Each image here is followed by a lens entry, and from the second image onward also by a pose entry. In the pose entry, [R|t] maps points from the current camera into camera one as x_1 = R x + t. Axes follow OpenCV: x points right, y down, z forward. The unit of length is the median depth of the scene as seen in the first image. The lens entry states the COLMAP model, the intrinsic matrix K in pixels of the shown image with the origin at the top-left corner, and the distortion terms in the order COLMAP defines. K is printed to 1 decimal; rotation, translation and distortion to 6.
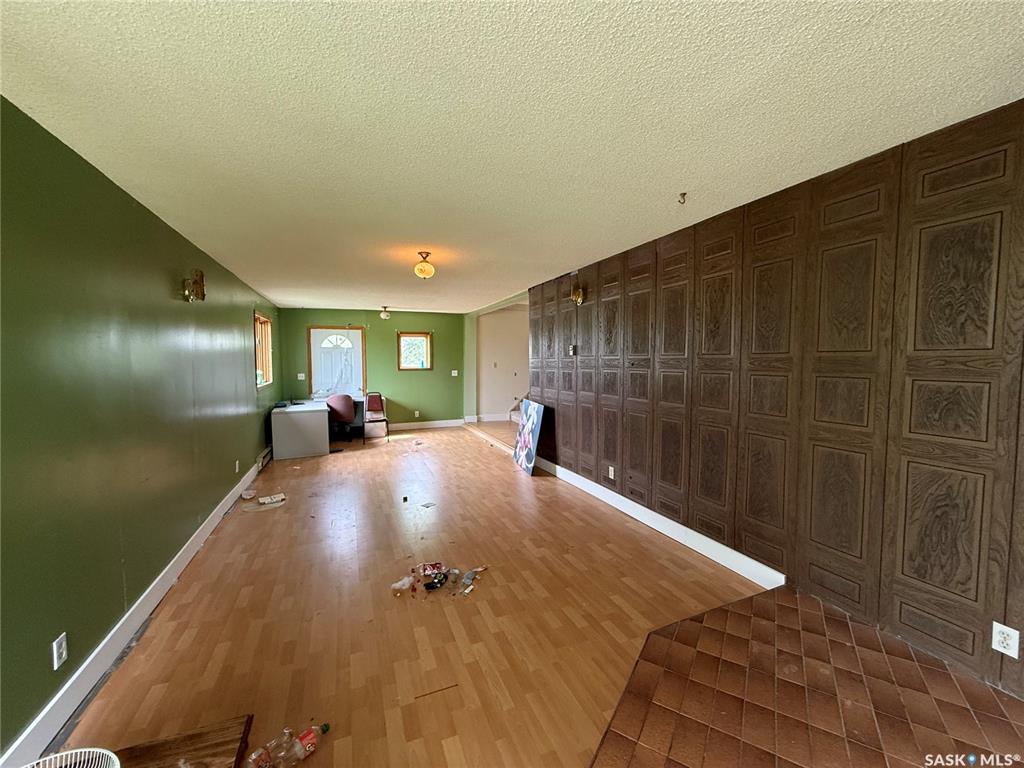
lens RADIAL K [[410.1, 0, 512.0], [0, 410.1, 384.0], [0, 0, 1]] dist [0.000910, 0.000174]
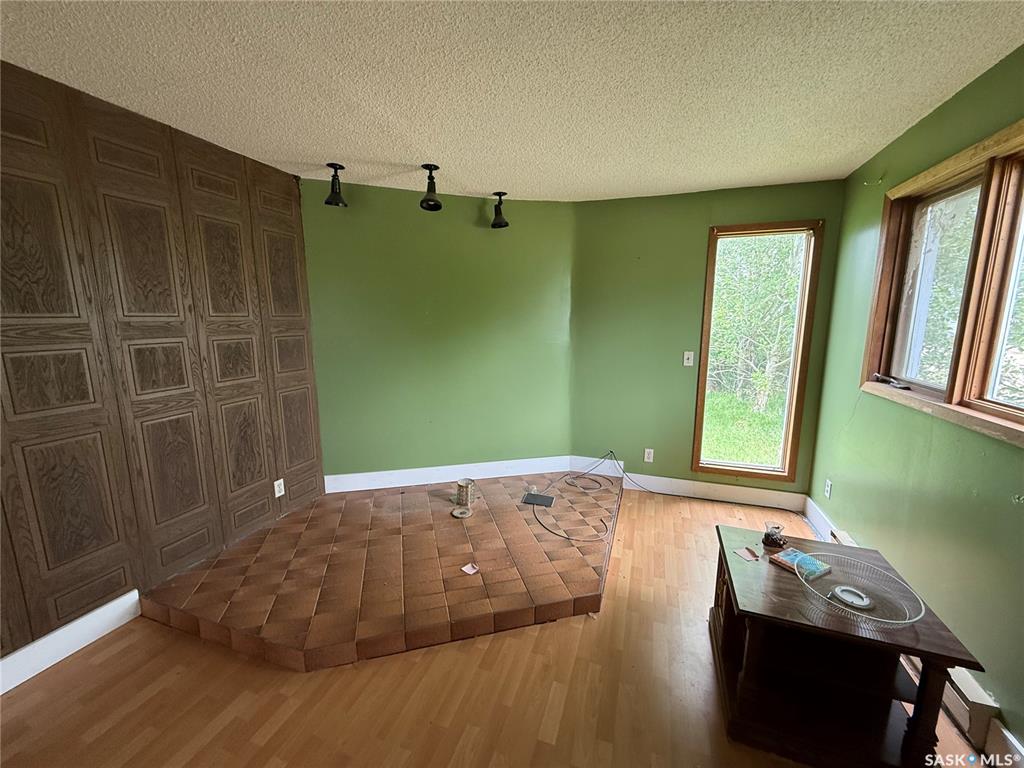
lens RADIAL K [[410.1, 0, 512.0], [0, 410.1, 384.0], [0, 0, 1]] dist [0.000910, 0.000174]
pose [[-0.754253, -0.086524, 0.650858, -0.501267], [0.060446, 0.977919, 0.200052, -0.070337], [-0.653796, 0.190232, -0.732368, 1.276101]]
